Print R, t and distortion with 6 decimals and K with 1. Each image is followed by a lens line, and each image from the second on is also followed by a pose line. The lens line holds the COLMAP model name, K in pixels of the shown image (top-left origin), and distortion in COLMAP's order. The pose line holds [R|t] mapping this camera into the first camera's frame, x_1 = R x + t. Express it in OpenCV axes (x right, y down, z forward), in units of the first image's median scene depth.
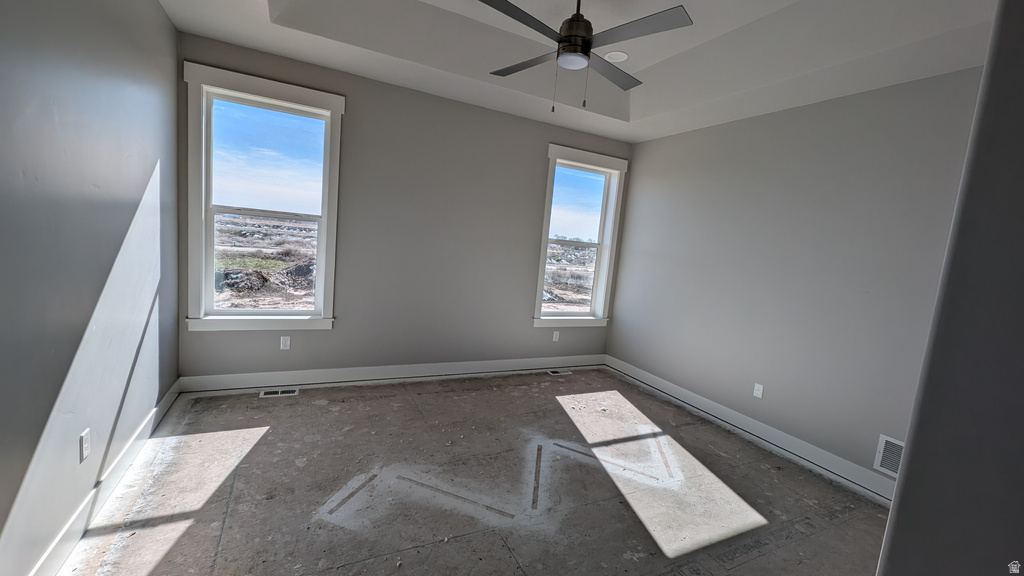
lens RADIAL K [[418.9, 0, 504.6], [0, 418.9, 285.4], [0, 0, 1]] dist [-0.000844, 0.001899]
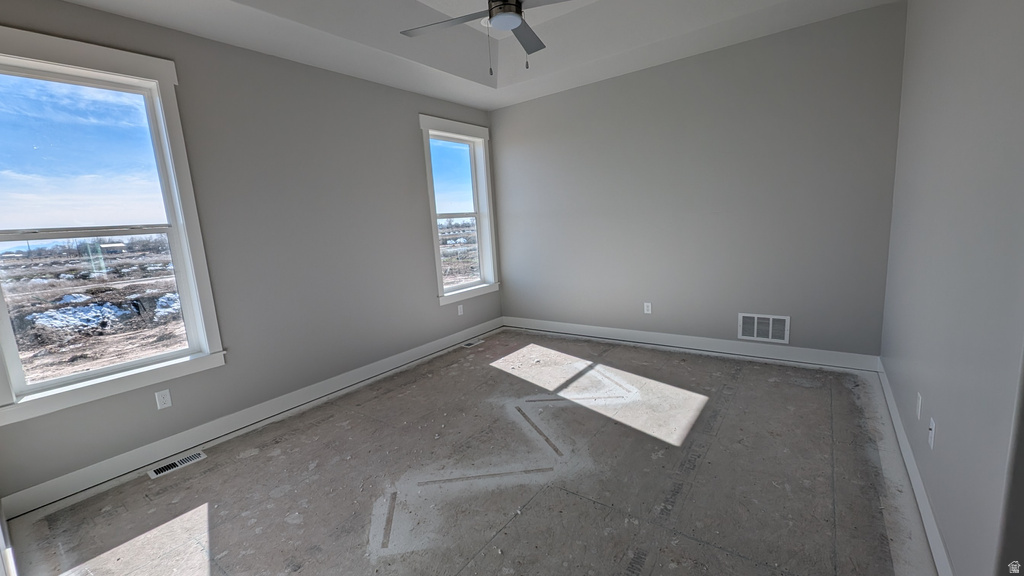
lens RADIAL K [[418.9, 0, 516.9], [0, 418.9, 284.6], [0, 0, 1]] dist [-0.000844, 0.001899]
pose [[0.881539, -0.219469, 0.417999, -0.255431], [0.198372, 0.975619, 0.093890, -0.008227], [-0.428414, 0.000151, 0.903583, 0.060298]]
